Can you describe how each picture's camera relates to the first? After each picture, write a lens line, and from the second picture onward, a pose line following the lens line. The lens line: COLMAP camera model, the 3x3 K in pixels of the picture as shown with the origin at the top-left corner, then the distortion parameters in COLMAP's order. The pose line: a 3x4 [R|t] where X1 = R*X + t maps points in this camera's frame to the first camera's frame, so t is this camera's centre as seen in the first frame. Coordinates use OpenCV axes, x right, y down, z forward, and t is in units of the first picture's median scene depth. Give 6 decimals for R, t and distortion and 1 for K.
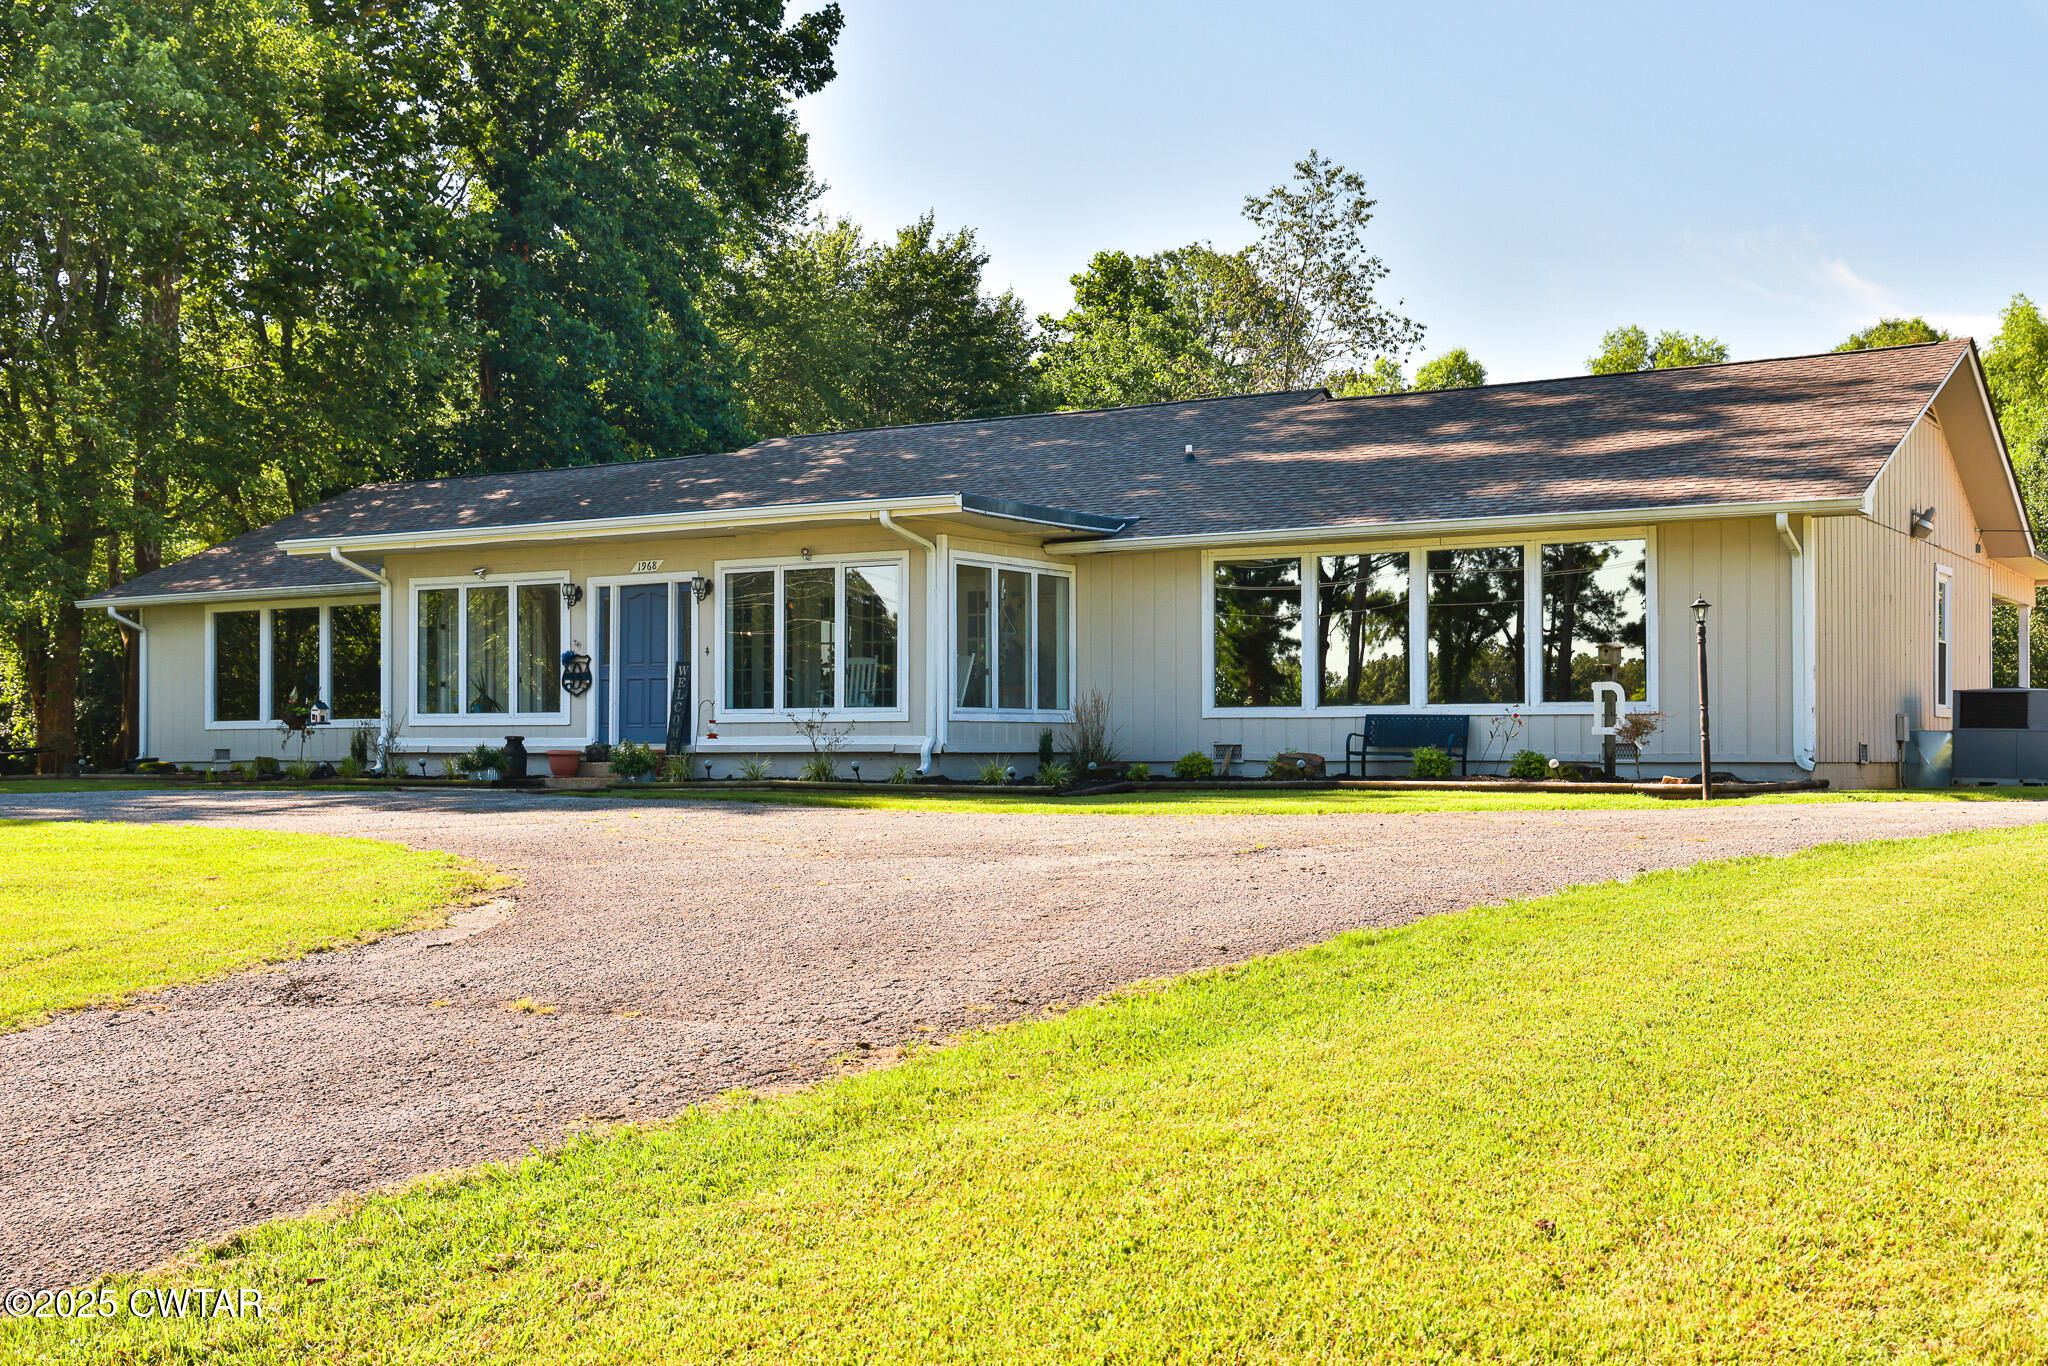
lens RADIAL K [[2285.7, 0, 1024.0], [0, 2285.7, 683.0], [0, 0, 1]] dist [0.022273, 0.167790]
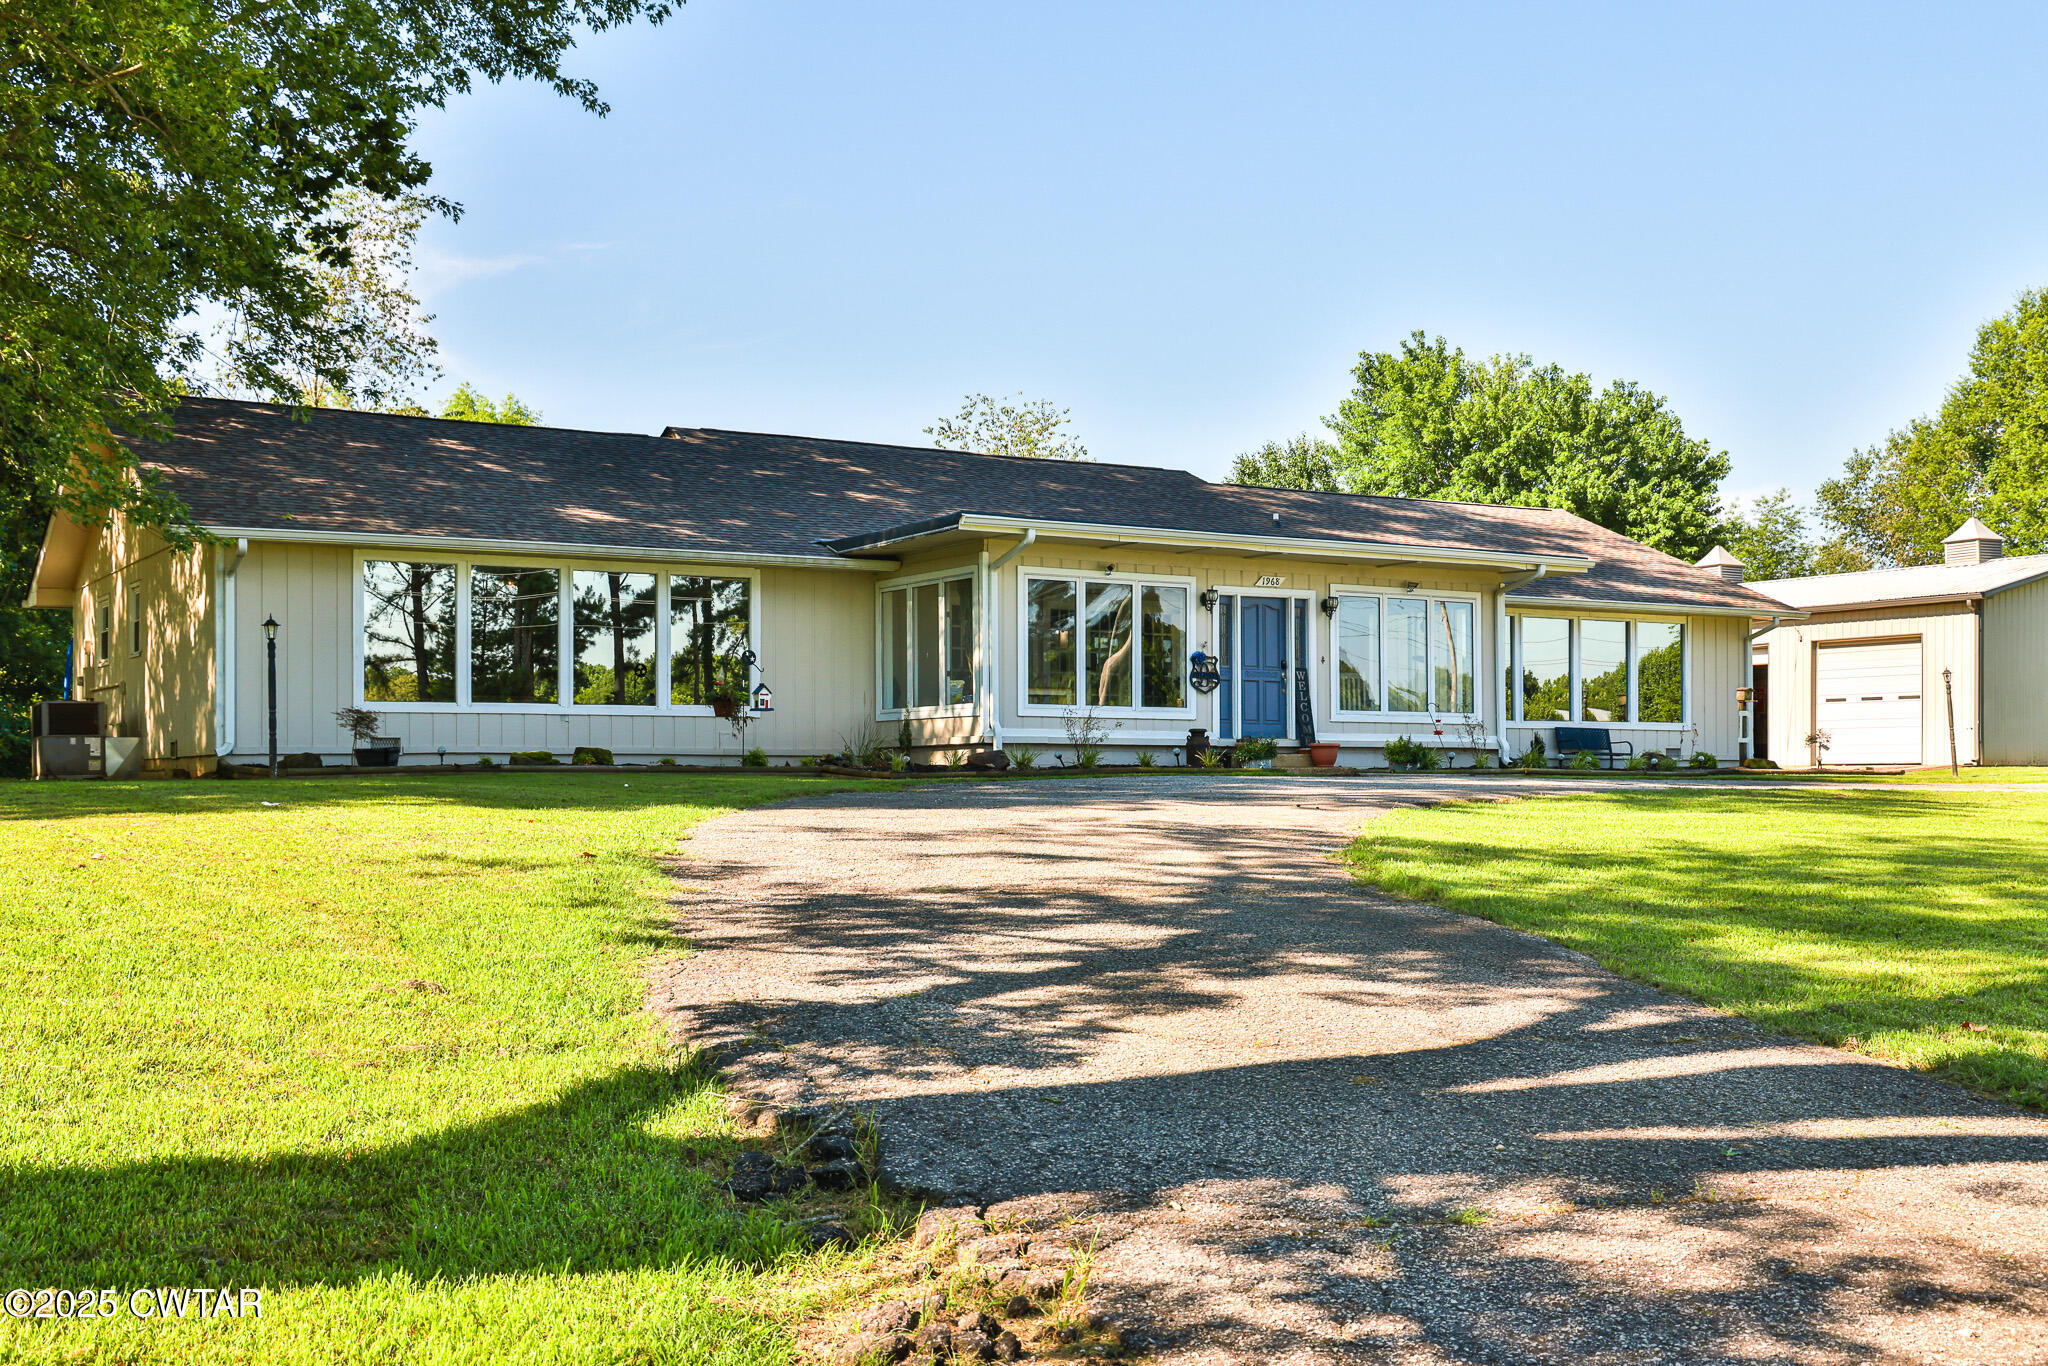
lens RADIAL K [[2285.7, 0, 1024.0], [0, 2285.7, 683.0], [0, 0, 1]] dist [0.022273, 0.167790]
pose [[0.422223, 0.050180, 0.905102, -1.238366], [-0.015421, 0.998720, -0.048176, 0.055426], [-0.906361, 0.006383, 0.422456, 0.633371]]
